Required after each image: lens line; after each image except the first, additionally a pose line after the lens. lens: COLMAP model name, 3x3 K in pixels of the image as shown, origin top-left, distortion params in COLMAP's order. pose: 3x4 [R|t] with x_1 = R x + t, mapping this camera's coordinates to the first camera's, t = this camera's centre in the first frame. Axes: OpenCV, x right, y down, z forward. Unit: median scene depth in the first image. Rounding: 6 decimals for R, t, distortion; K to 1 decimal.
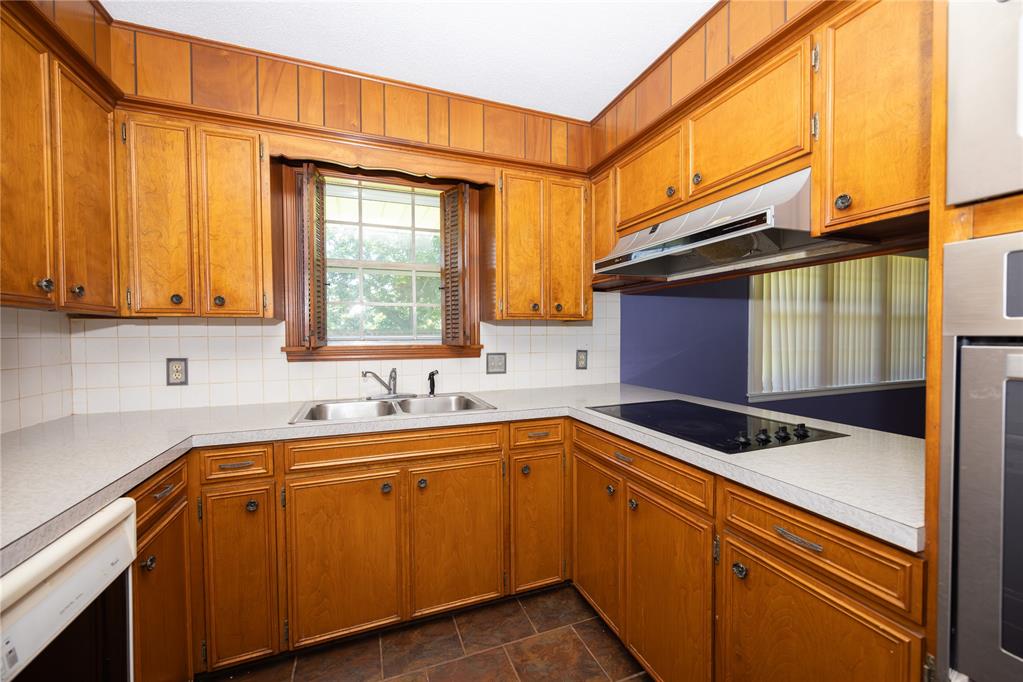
lens RADIAL K [[403.3, 0, 511.5], [0, 403.3, 341.0], [0, 0, 1]] dist [-0.001025, -0.000041]
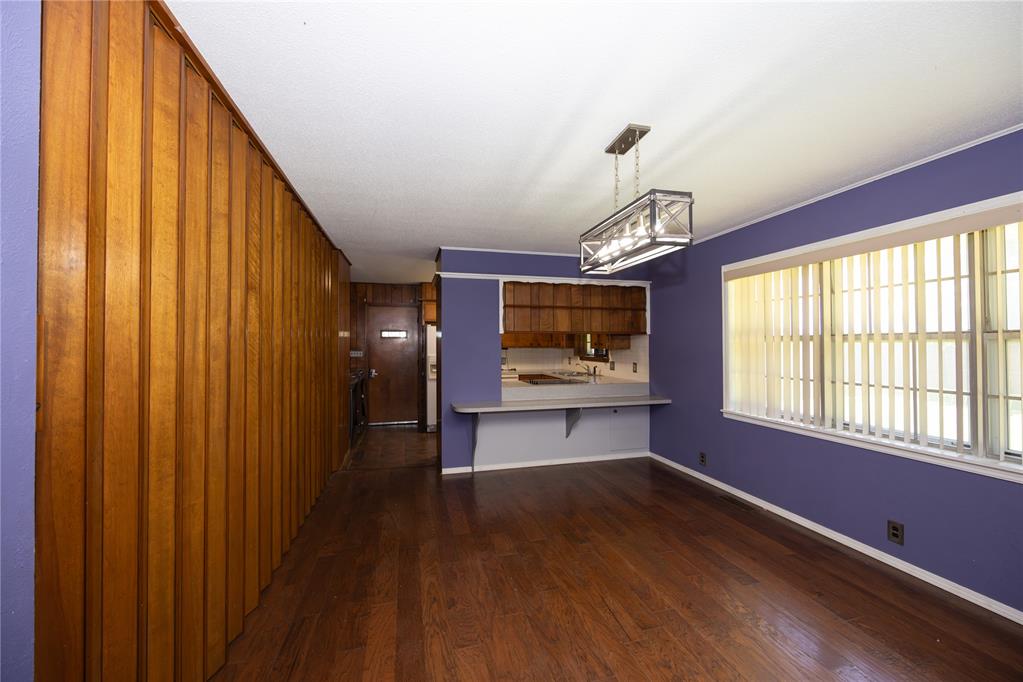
lens RADIAL K [[393.3, 0, 511.5], [0, 393.3, 341.0], [0, 0, 1]] dist [-0.003083, -0.000152]
pose [[-0.110351, -0.001294, -0.993892, 2.760339], [-0.010363, 0.999946, -0.000151, -0.100536], [0.993839, 0.010283, -0.110358, 0.753453]]
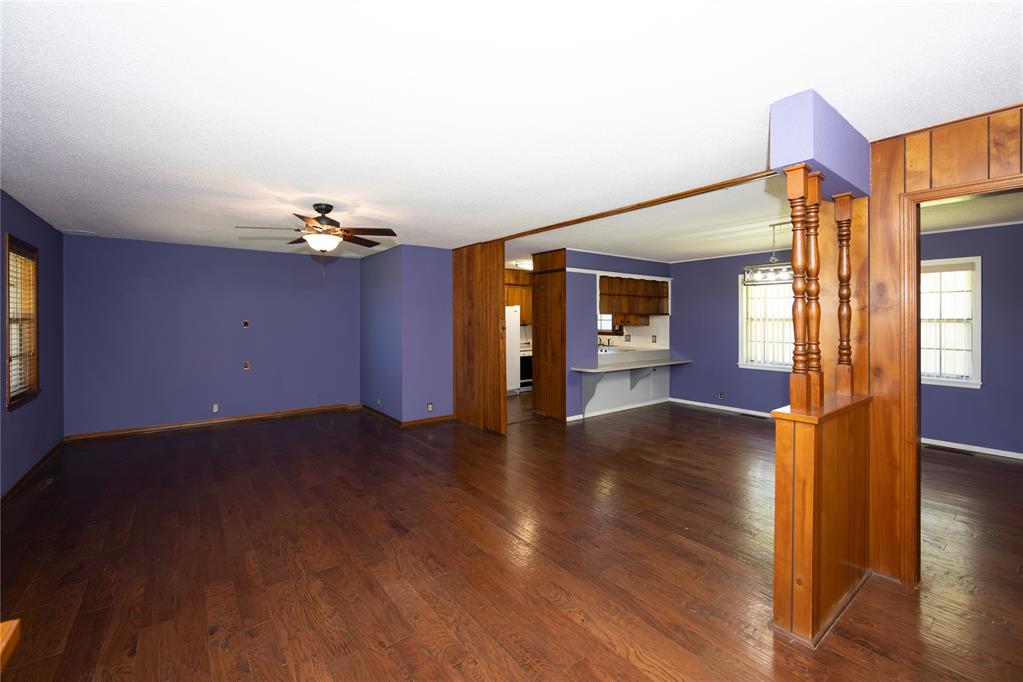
lens RADIAL K [[430.4, 0, 507.7], [0, 430.4, 320.2], [0, 0, 1]] dist [-0.002716, 0.000074]
pose [[0.273544, 0.008527, -0.961822, 3.464817], [-0.016469, 0.999856, 0.004181, -0.100285], [0.961718, 0.014696, 0.273645, -0.996788]]
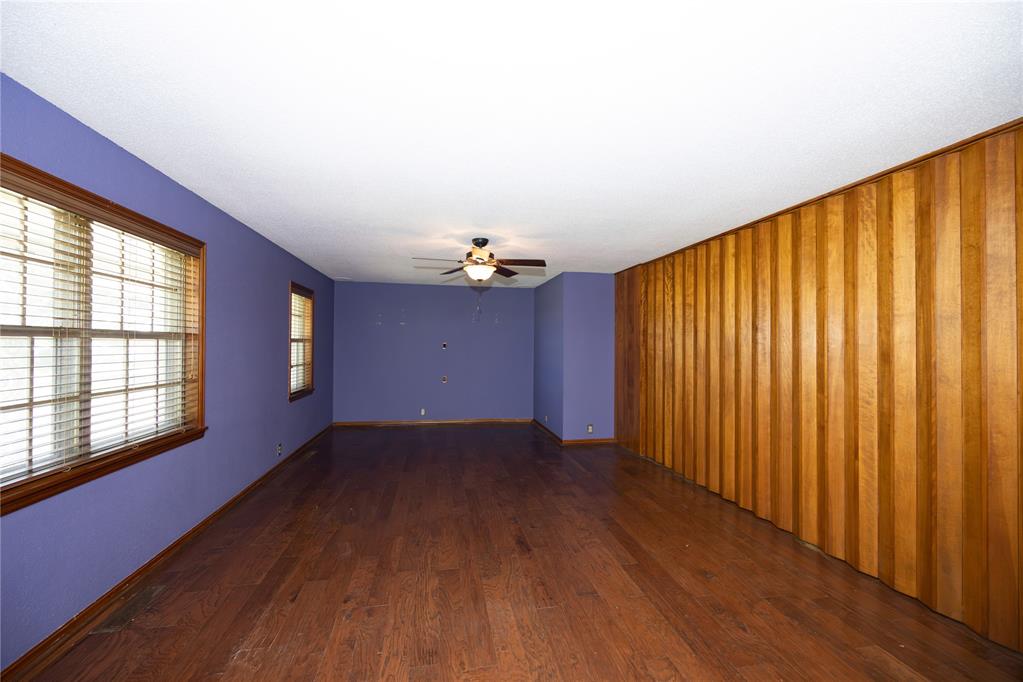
lens RADIAL K [[393.3, 0, 511.5], [0, 393.3, 341.0], [0, 0, 1]] dist [-0.003083, -0.000152]
pose [[-0.181525, -0.004249, -0.983377, 3.312377], [-0.025237, 0.999681, 0.000339, -0.086769], [0.983062, 0.024879, -0.181574, -0.758689]]
